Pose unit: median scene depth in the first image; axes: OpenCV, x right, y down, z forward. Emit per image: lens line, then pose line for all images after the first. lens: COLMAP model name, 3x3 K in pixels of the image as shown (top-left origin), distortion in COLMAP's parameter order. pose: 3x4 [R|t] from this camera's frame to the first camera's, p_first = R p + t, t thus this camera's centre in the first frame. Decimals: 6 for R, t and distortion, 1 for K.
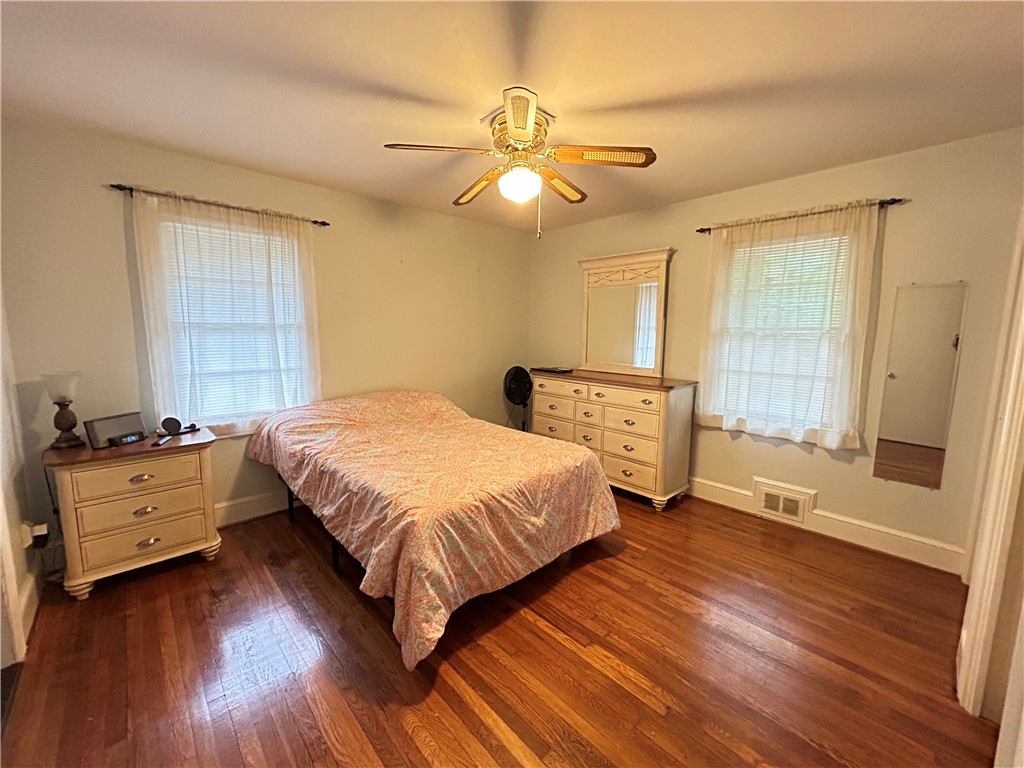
lens RADIAL K [[416.9, 0, 510.3], [0, 416.9, 381.8], [0, 0, 1]] dist [-0.001753, 0.000080]
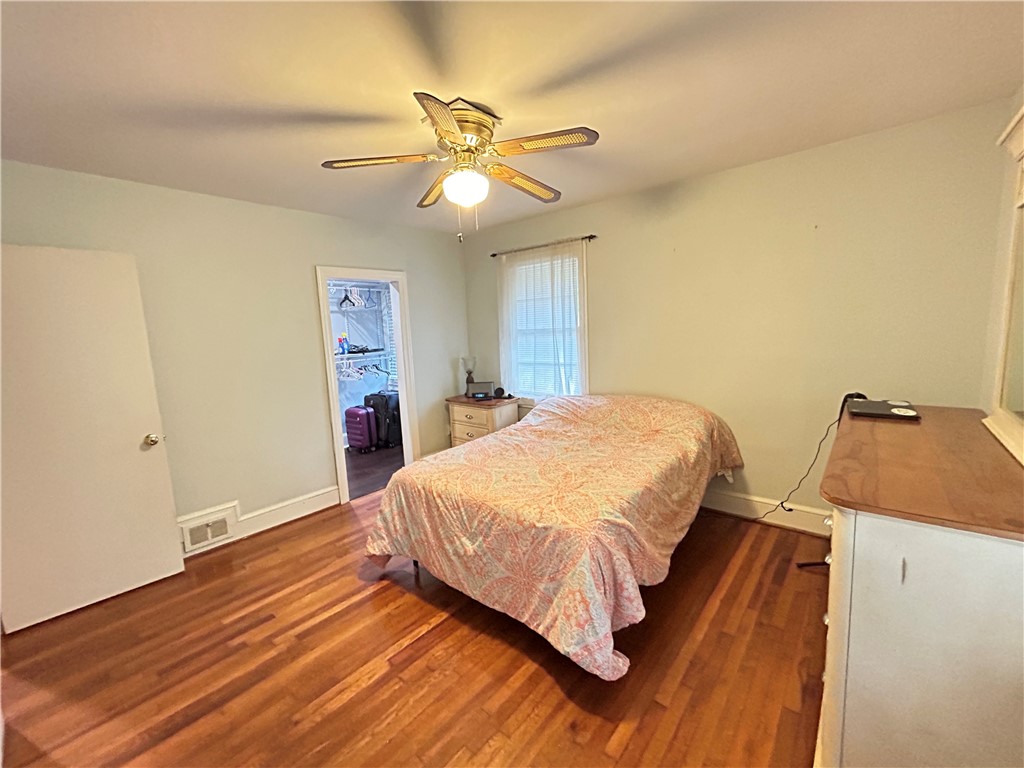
lens RADIAL K [[416.9, 0, 510.4], [0, 416.9, 383.6], [0, 0, 1]] dist [-0.001753, 0.000080]
pose [[0.109482, 0.122127, -0.986458, 0.974097], [-0.078636, 0.990377, 0.113884, -0.144115], [0.990873, 0.065103, 0.118033, 0.977039]]
